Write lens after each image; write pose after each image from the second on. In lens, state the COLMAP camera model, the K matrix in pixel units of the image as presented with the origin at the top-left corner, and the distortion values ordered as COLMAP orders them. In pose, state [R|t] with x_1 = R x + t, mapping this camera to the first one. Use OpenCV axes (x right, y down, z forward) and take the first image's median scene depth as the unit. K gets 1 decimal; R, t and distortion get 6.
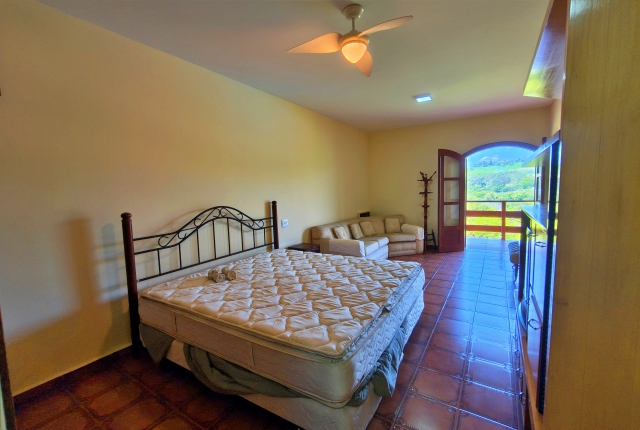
lens RADIAL K [[272.5, 0, 320.7], [0, 272.5, 212.0], [0, 0, 1]] dist [-0.002028, -0.000669]
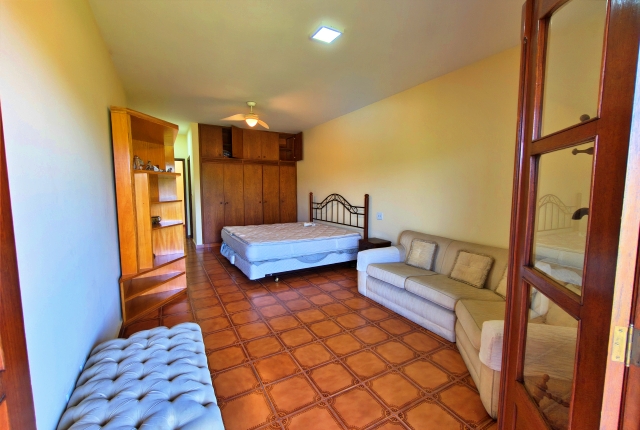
lens RADIAL K [[272.5, 0, 320.7], [0, 272.5, 212.0], [0, 0, 1]] dist [-0.002028, -0.000669]
pose [[-0.459654, 0.113263, -0.880846, 1.195983], [-0.053600, 0.986488, 0.154817, -0.165982], [0.886479, 0.118376, -0.447372, 1.647209]]
